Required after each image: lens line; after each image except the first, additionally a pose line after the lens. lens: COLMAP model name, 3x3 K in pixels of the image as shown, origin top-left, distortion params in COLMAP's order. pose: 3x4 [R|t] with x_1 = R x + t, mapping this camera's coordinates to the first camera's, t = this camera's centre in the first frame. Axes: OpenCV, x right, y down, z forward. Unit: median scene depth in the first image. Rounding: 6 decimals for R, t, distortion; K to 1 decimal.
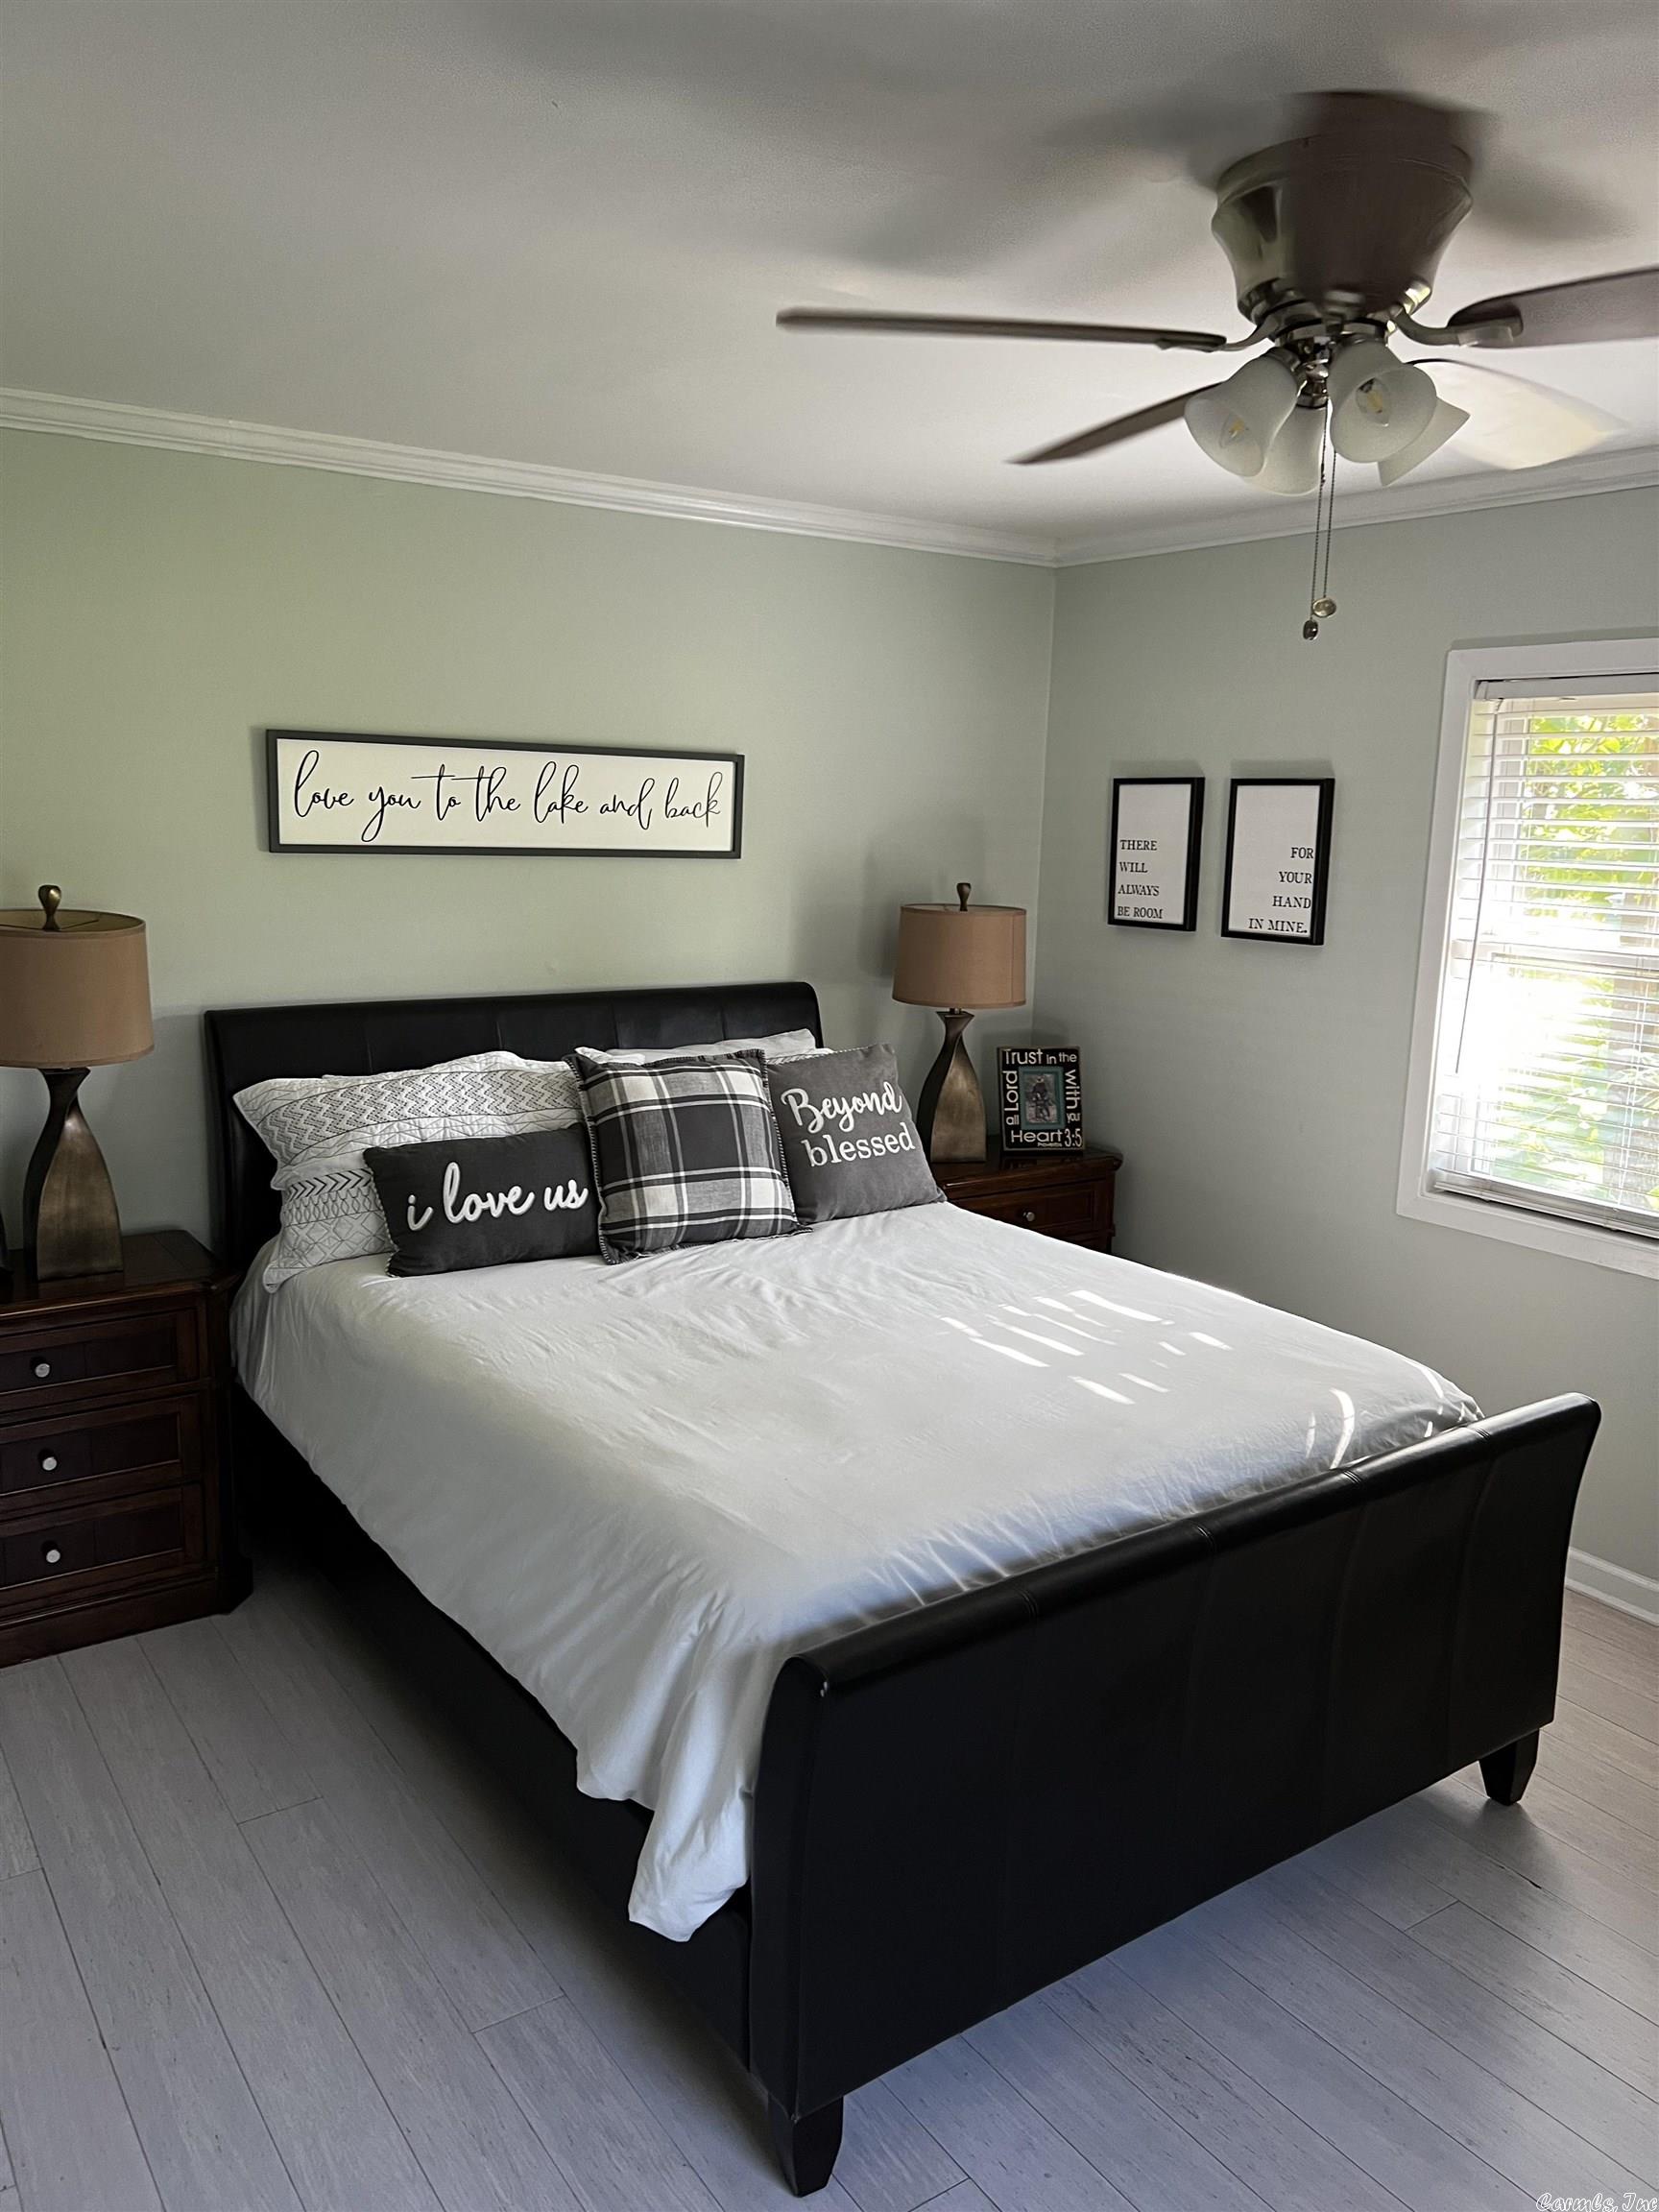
lens RADIAL K [[1631.0, 0, 829.5], [0, 1631.0, 1106.0], [0, 0, 1]] dist [0.127077, -0.067645]
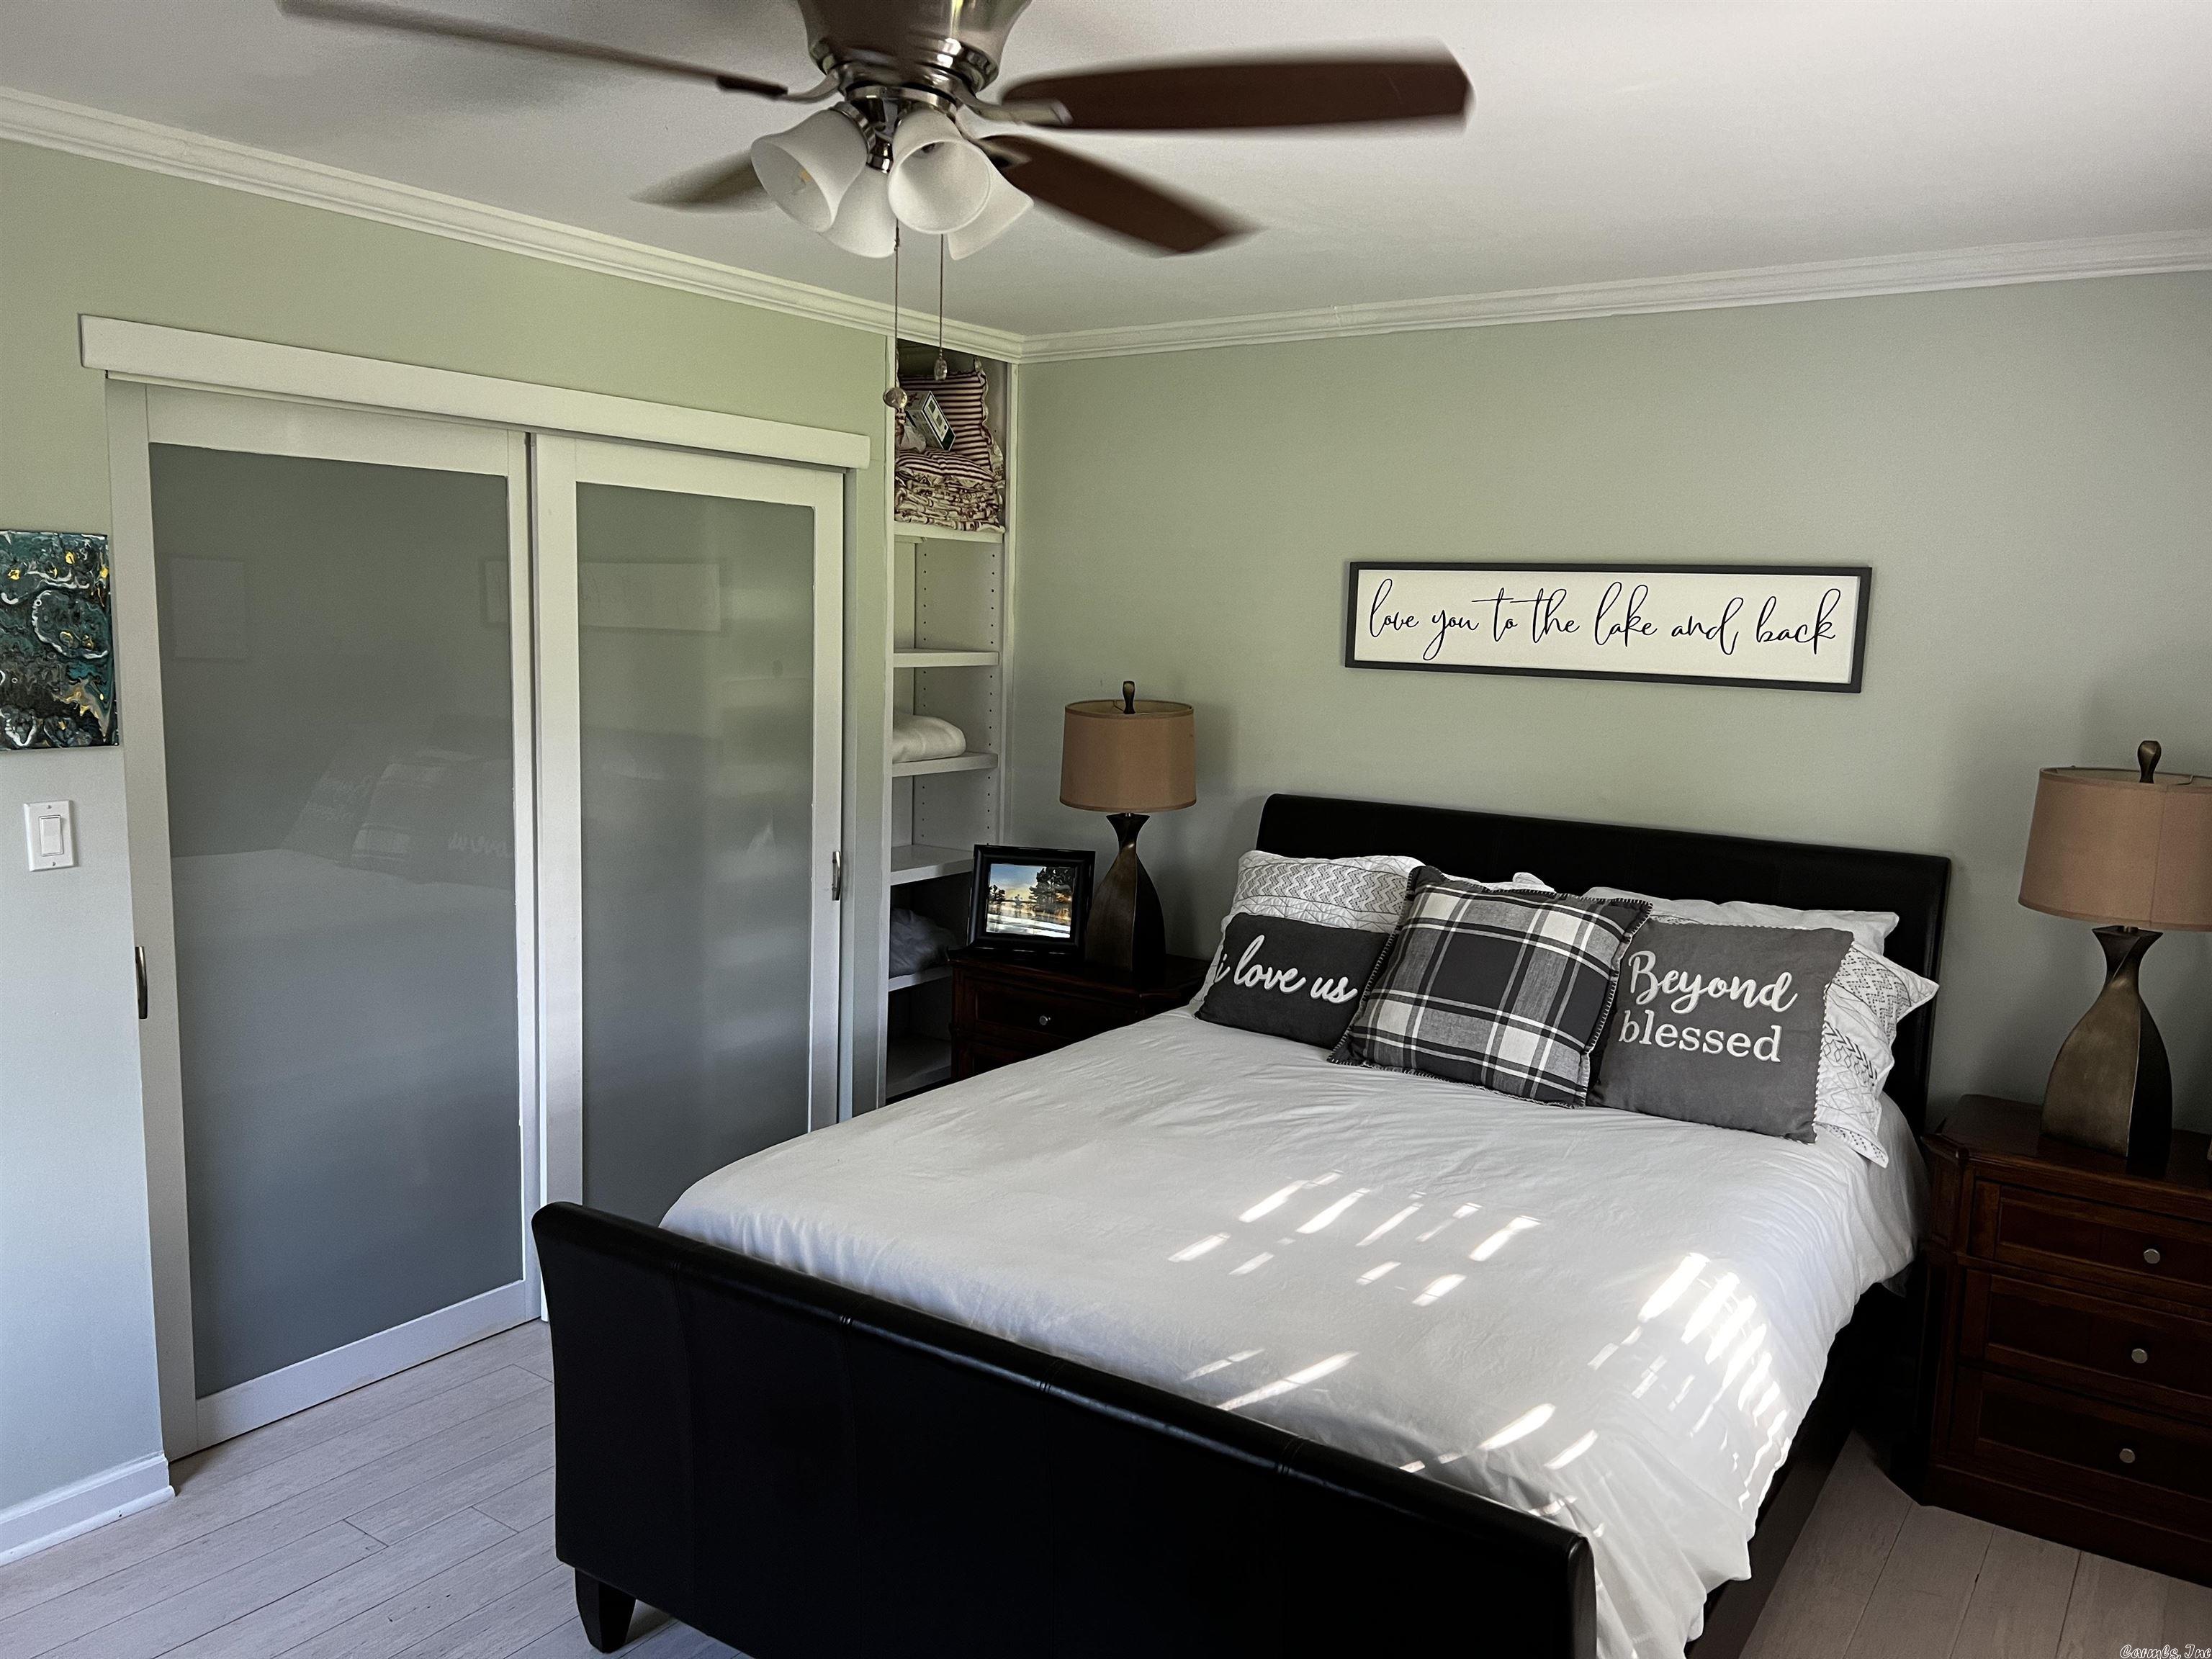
lens RADIAL K [[1657.8, 0, 1112.7], [0, 1657.8, 853.8], [0, 0, 1]] dist [0.061128, -0.066704]
pose [[0.355250, 0.120834, -0.926929, 0.692576], [-0.193798, 0.979586, 0.053425, -0.053759], [0.914462, 0.160658, 0.371415, 0.429037]]
